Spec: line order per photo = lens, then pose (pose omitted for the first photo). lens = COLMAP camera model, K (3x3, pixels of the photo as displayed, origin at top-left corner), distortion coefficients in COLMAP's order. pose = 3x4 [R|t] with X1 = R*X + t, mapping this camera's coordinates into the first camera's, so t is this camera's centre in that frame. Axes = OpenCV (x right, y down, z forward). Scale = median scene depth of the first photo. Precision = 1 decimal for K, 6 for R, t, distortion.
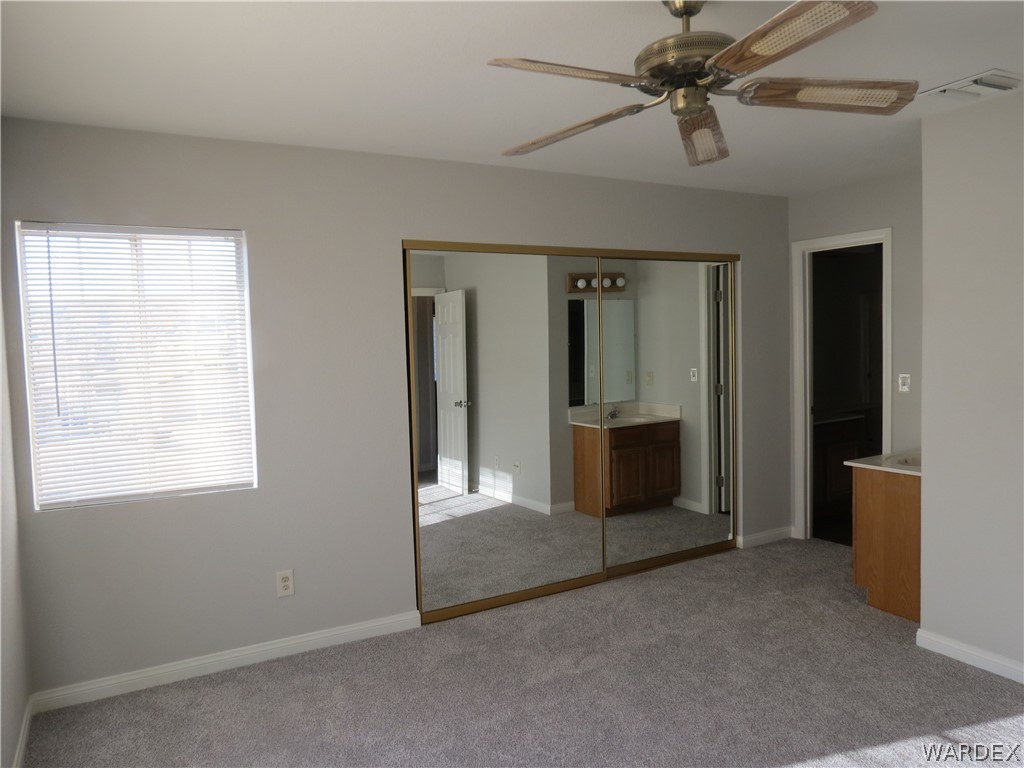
lens RADIAL K [[738.5, 0, 512.0], [0, 738.5, 384.0], [0, 0, 1]] dist [-0.029024, 0.021629]
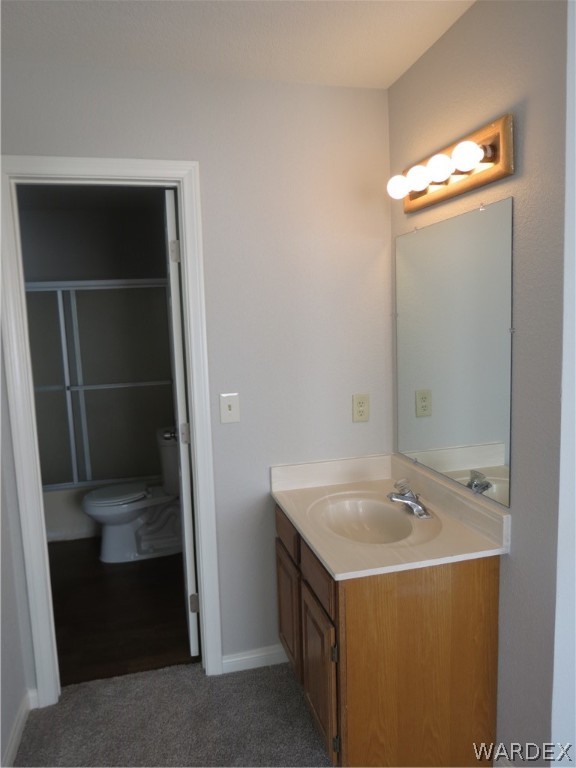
lens RADIAL K [[553.8, 0, 288.0], [0, 553.8, 384.0], [0, 0, 1]] dist [-0.029024, 0.021629]
pose [[0.264124, -0.090089, 0.960272, 0.104831], [0.086445, 0.993832, 0.069461, -0.074048], [-0.960607, 0.064664, 0.270283, 1.160164]]
